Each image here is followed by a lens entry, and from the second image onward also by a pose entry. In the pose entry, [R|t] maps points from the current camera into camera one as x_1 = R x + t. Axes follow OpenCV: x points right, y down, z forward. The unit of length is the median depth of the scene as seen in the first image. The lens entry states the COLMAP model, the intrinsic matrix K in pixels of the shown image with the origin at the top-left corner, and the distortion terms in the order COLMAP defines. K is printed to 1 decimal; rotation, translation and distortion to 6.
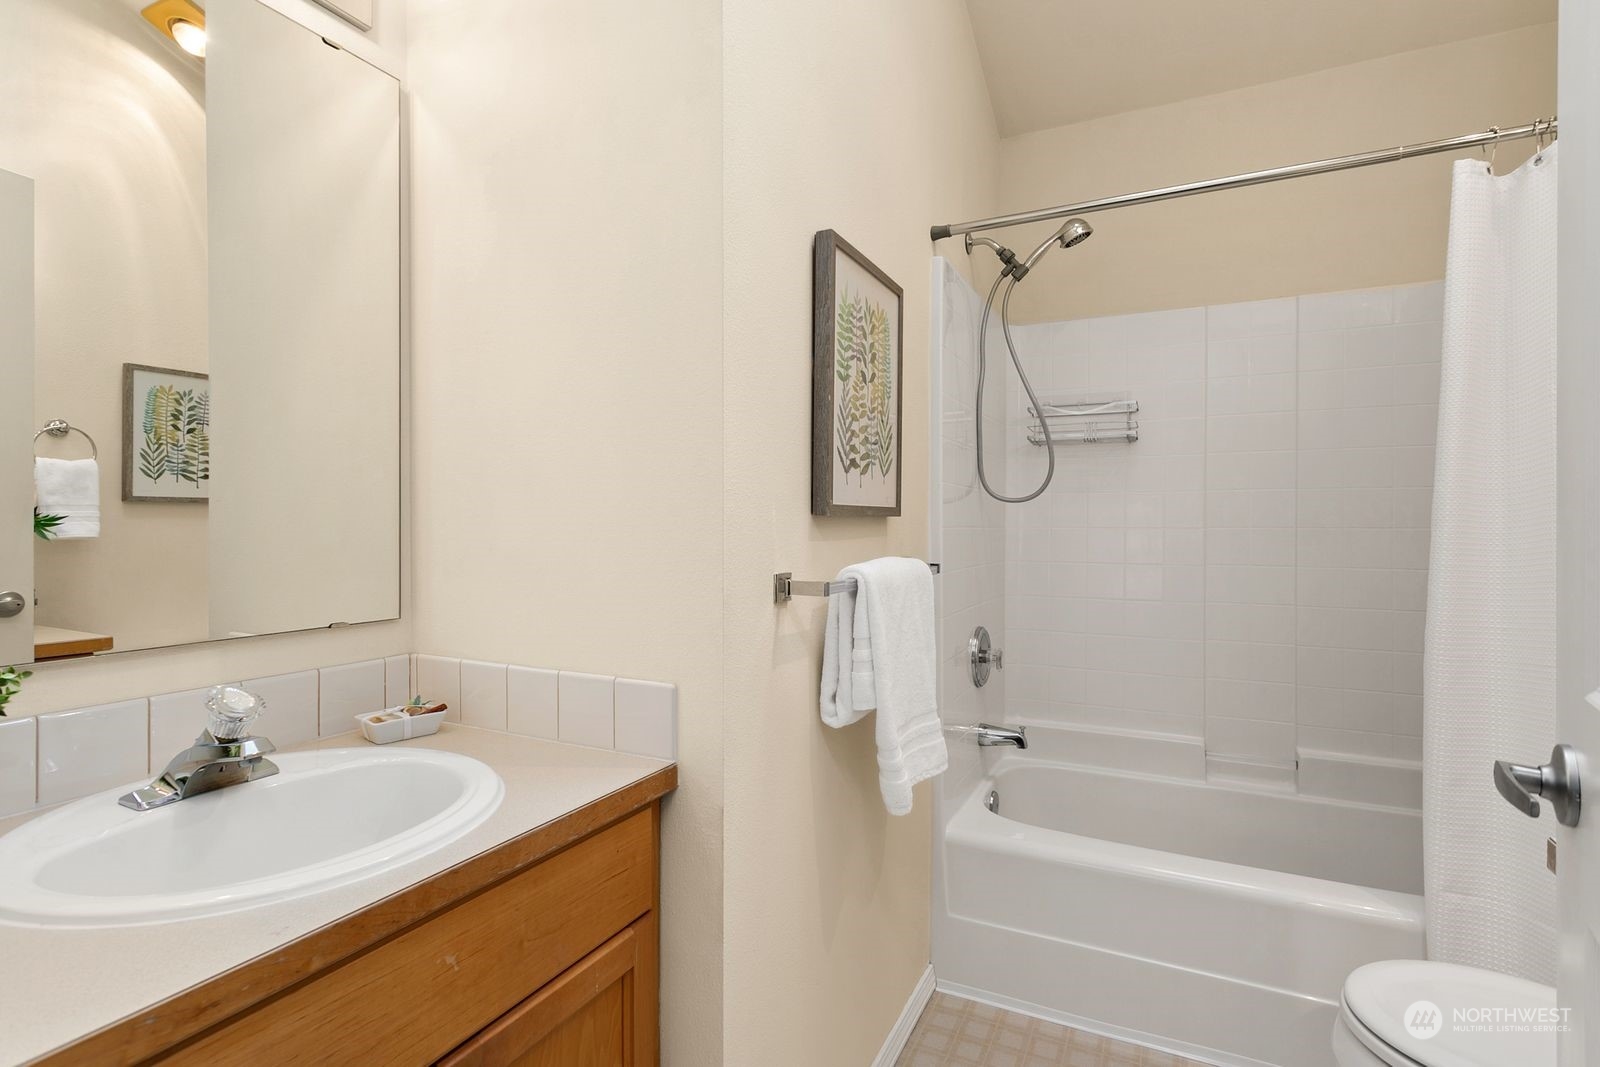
lens RADIAL K [[767.5, 0, 803.2], [0, 767.5, 525.3], [0, 0, 1]] dist [0.001772, 0.000998]
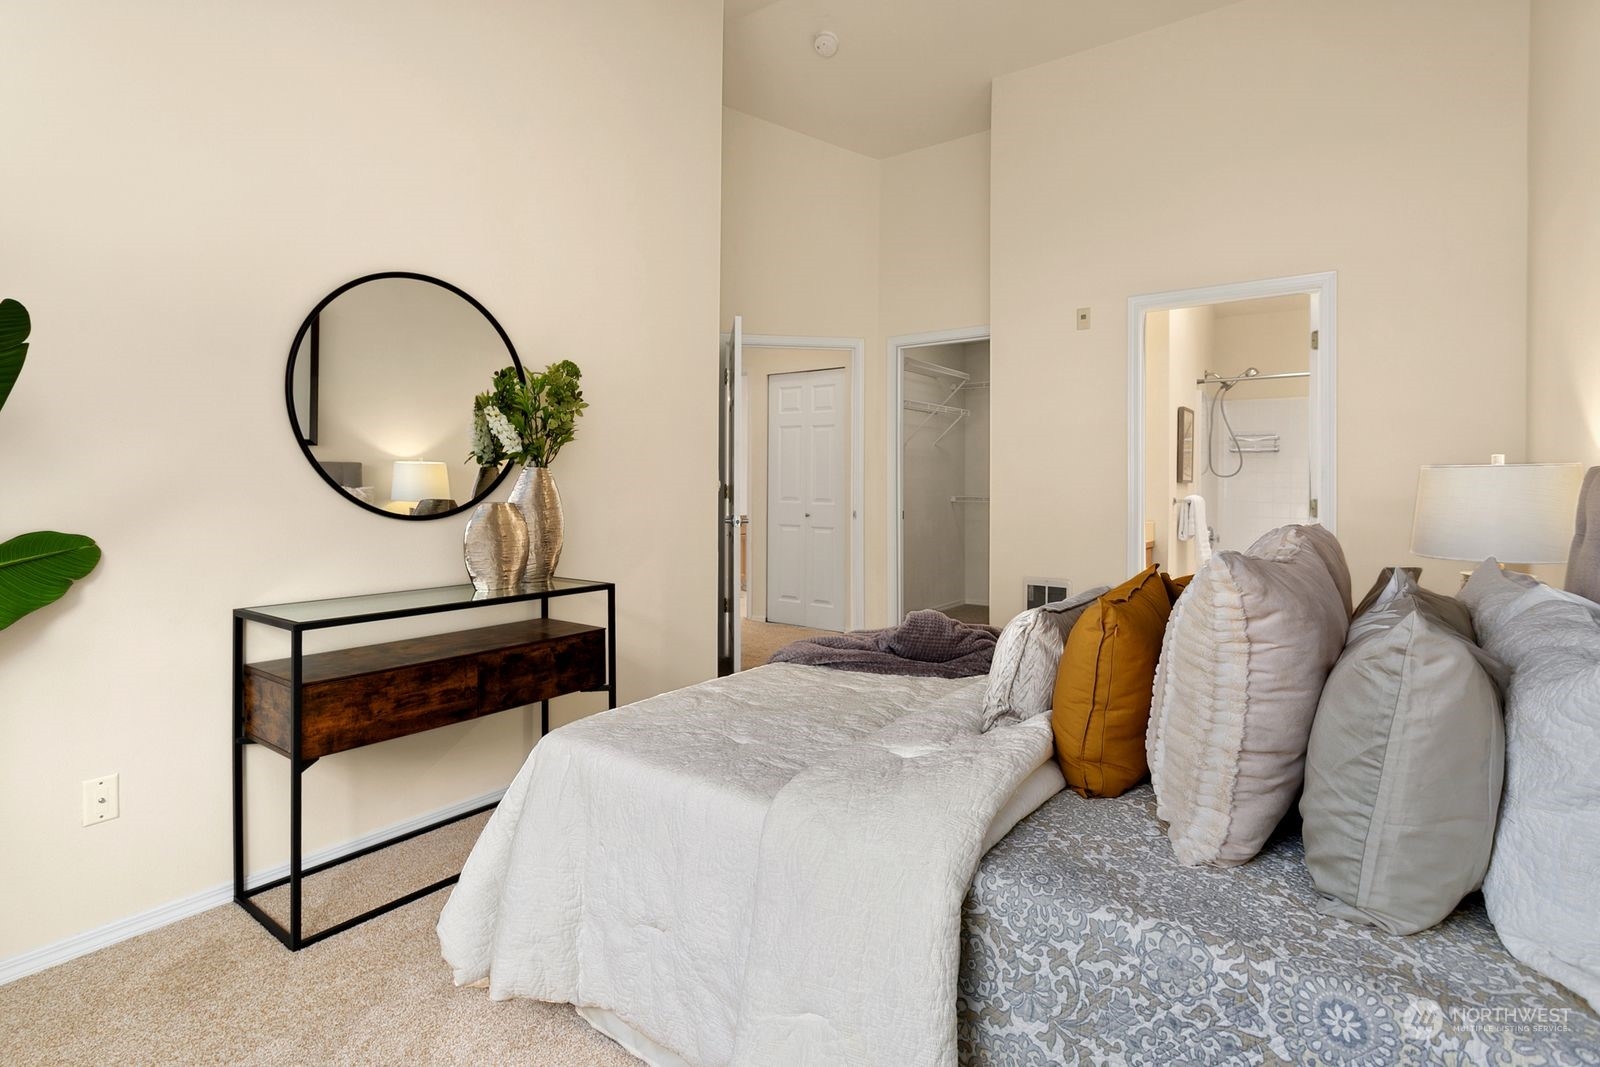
lens RADIAL K [[767.5, 0, 803.2], [0, 767.5, 525.3], [0, 0, 1]] dist [0.001772, 0.000998]
pose [[0.985488, -0.009934, -0.169452, -0.695425], [0.015338, 0.999414, 0.030608, 0.031832], [0.169049, -0.032763, 0.985063, -1.800953]]
